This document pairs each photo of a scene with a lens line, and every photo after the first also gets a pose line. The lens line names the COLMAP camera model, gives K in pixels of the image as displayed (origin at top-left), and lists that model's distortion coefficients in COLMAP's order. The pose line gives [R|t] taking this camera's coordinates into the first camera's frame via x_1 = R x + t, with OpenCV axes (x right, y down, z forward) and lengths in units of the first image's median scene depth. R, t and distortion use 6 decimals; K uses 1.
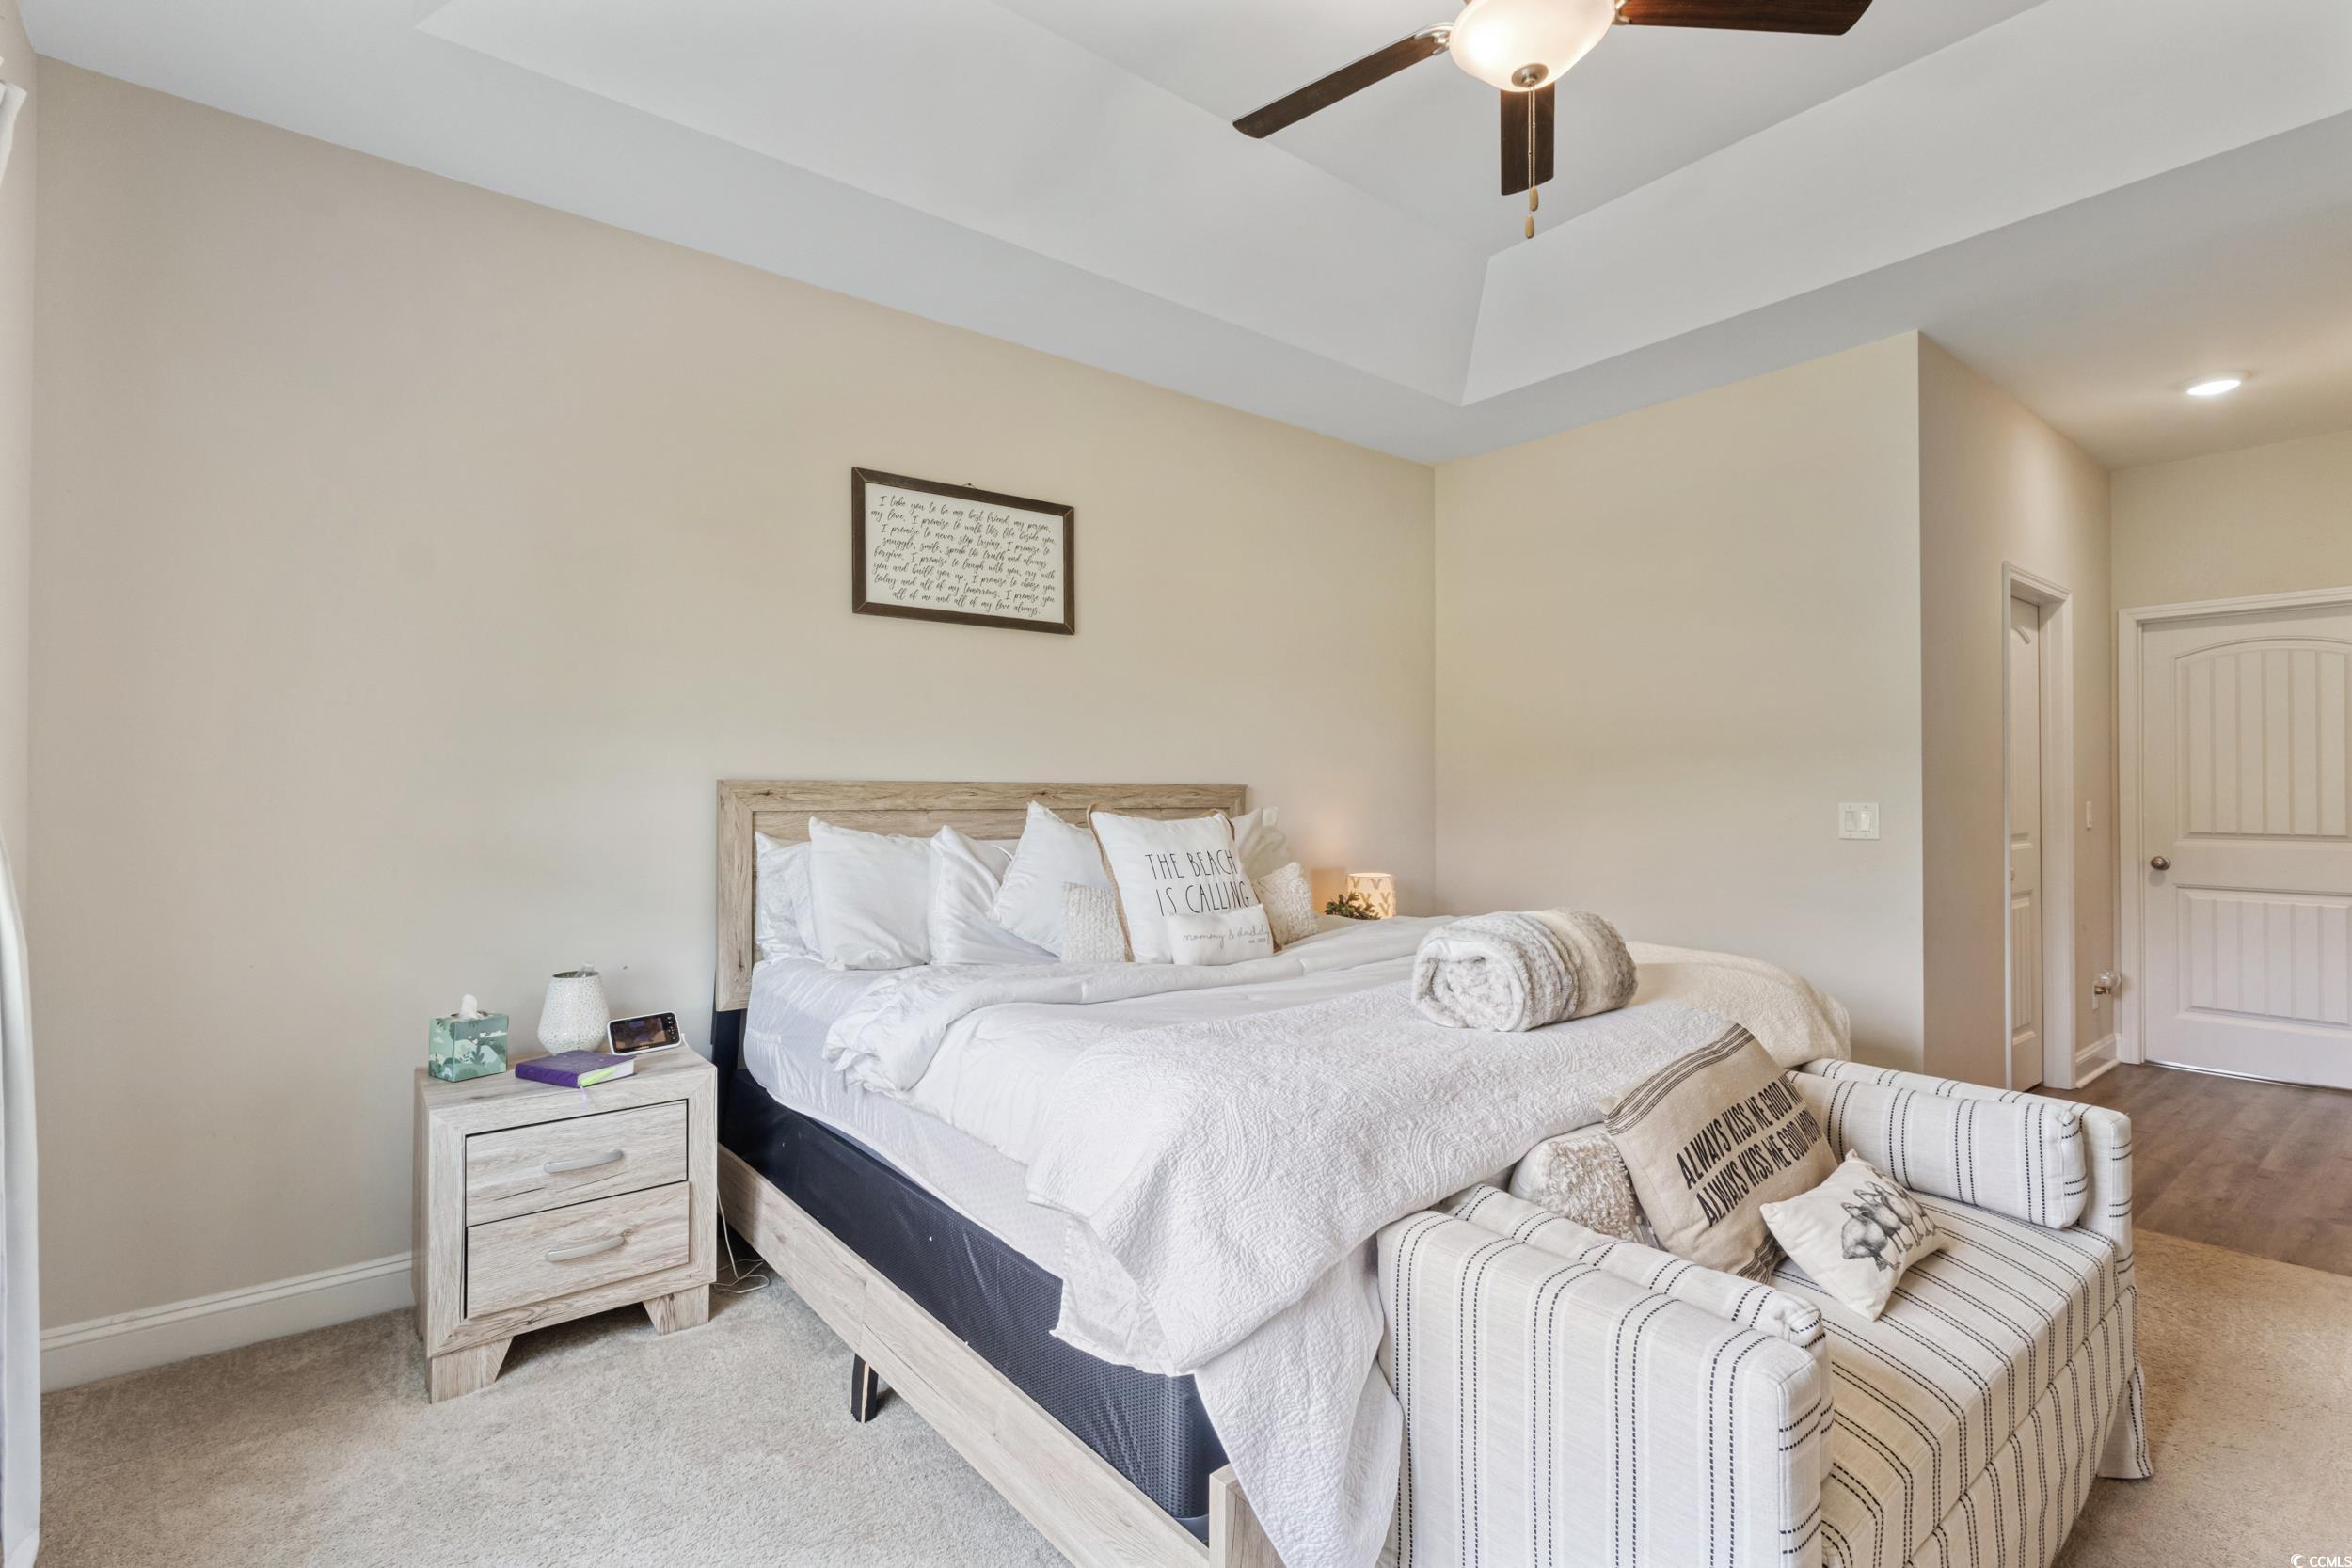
lens RADIAL K [[1076.2, 0, 1175.7], [0, 1076.2, 777.8], [0, 0, 1]] dist [0.009683, 0.000002]
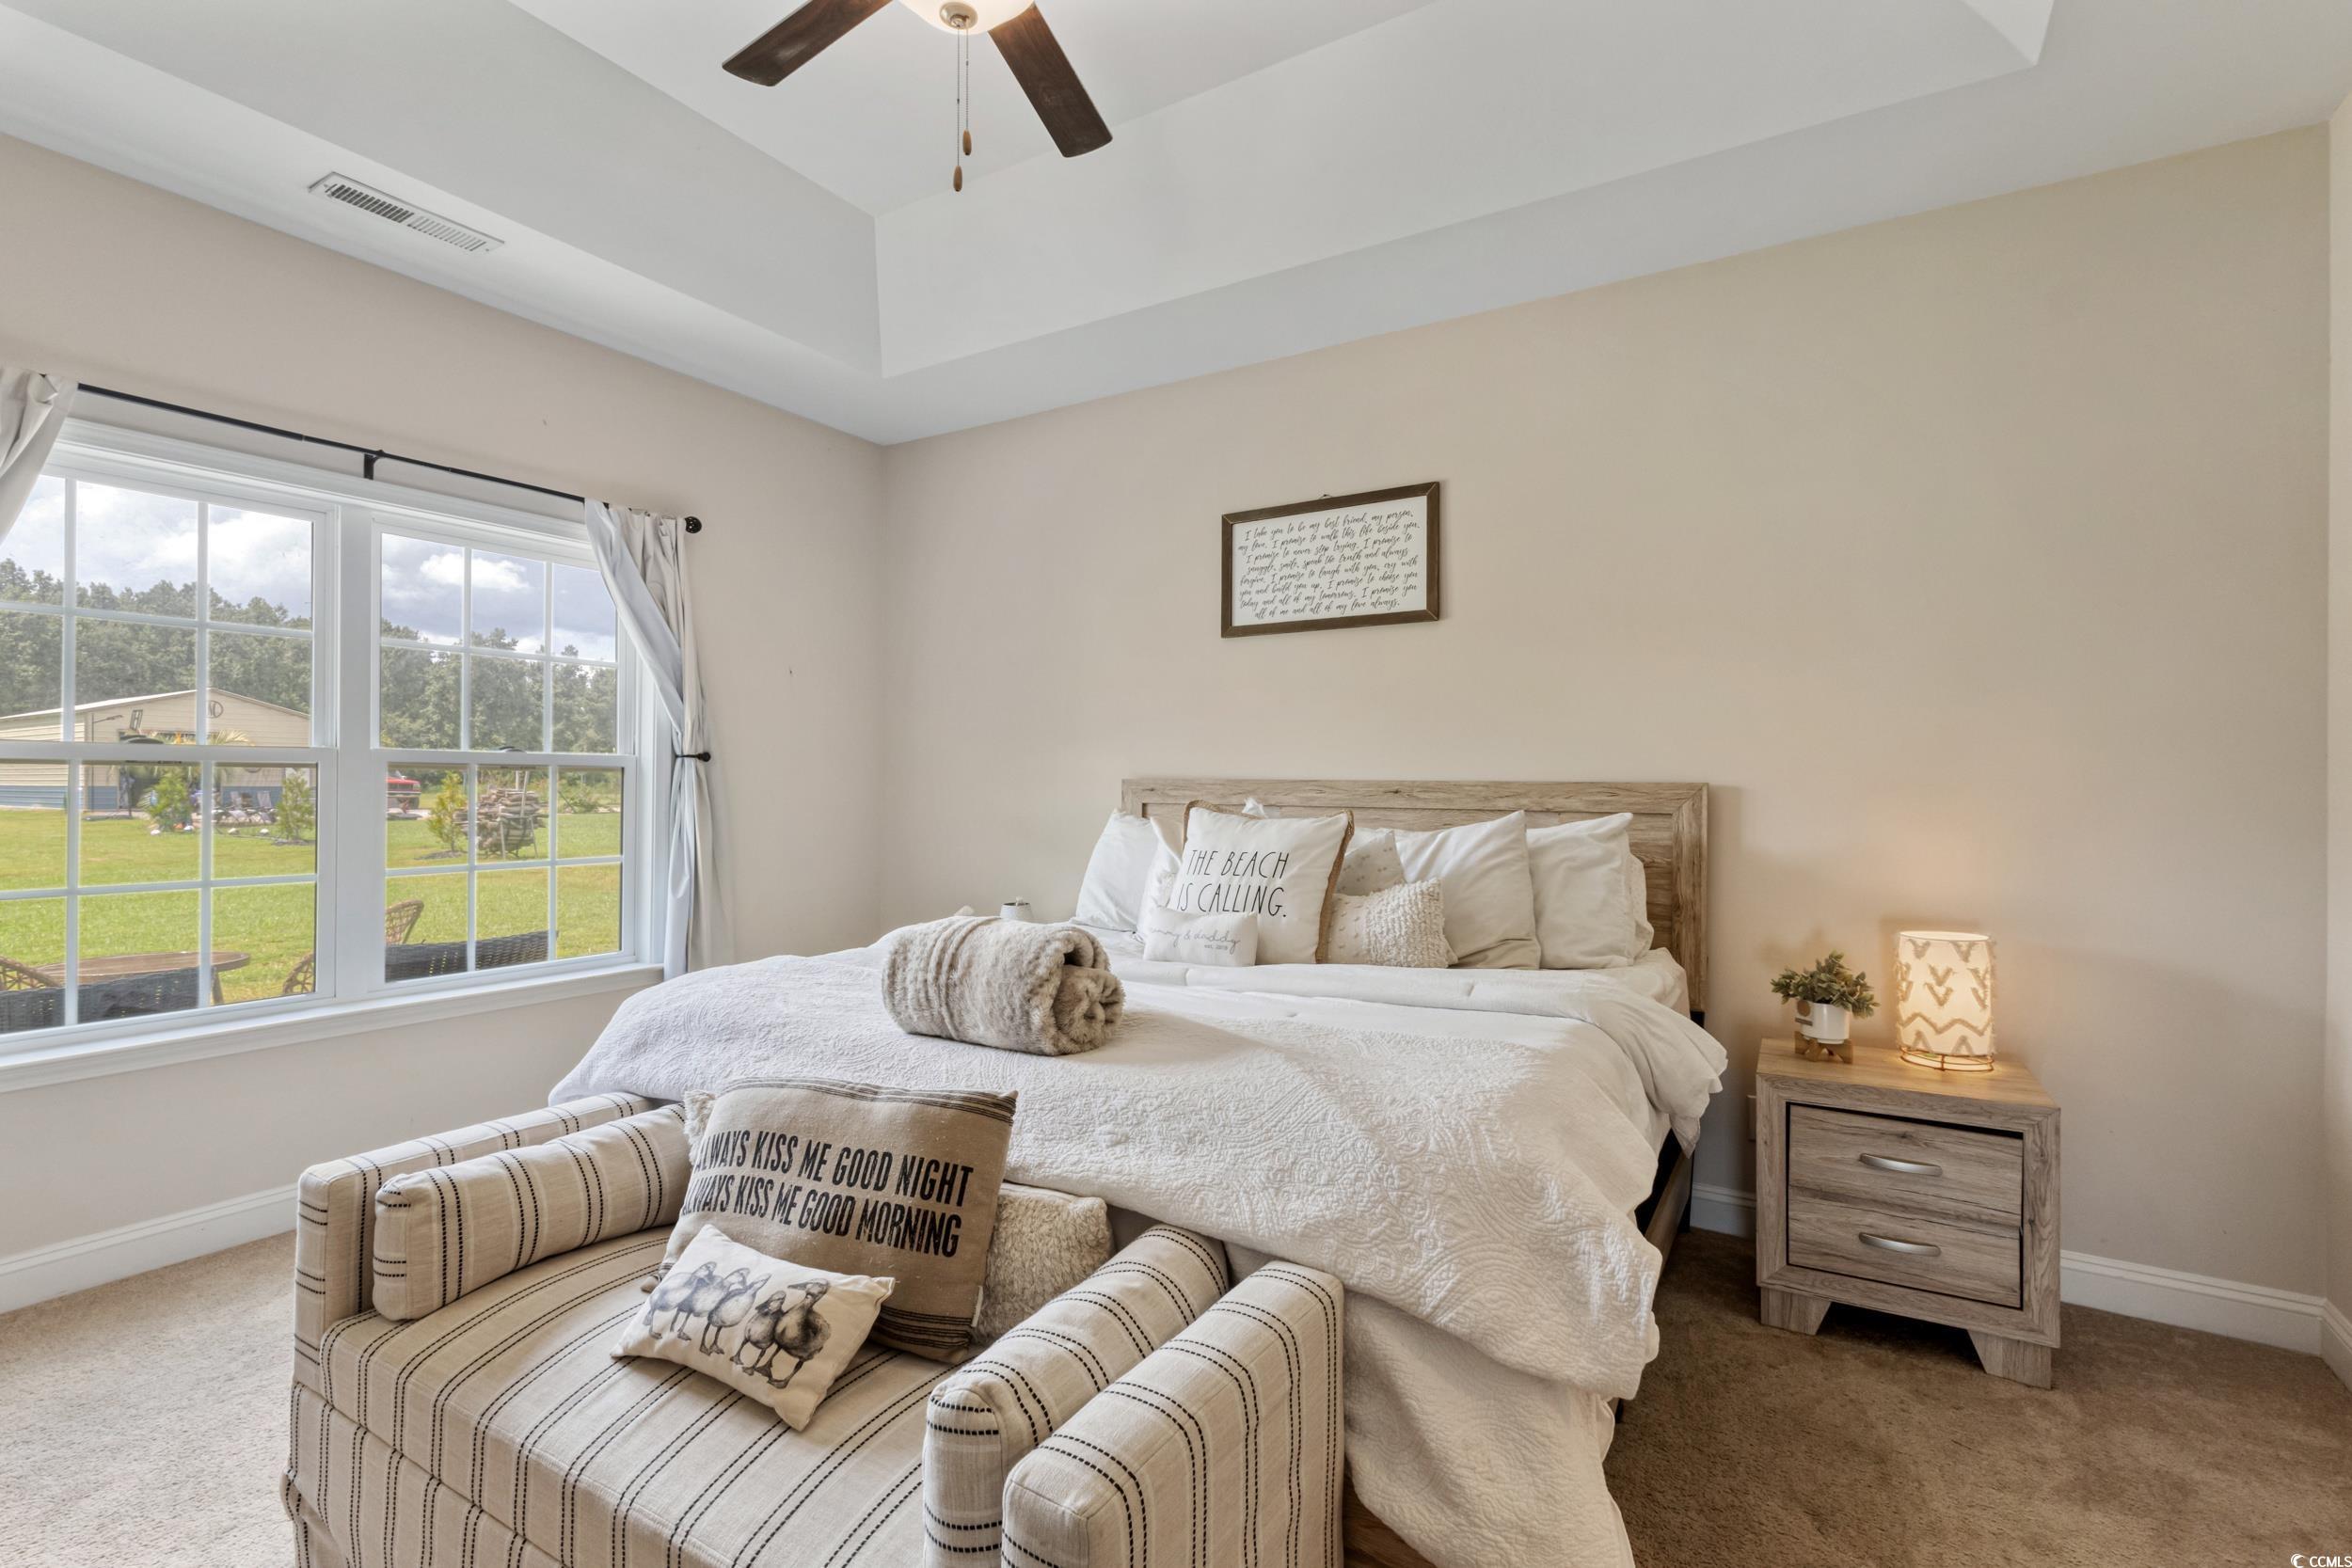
lens RADIAL K [[1076.2, 0, 1173.3], [0, 1076.2, 784.6], [0, 0, 1]] dist [0.009683, 0.000002]
pose [[0.347770, 0.000071, -0.937580, 0.745310], [0.002573, 0.999996, 0.001030, 0.006893], [0.937576, -0.002771, 0.347768, 0.503407]]
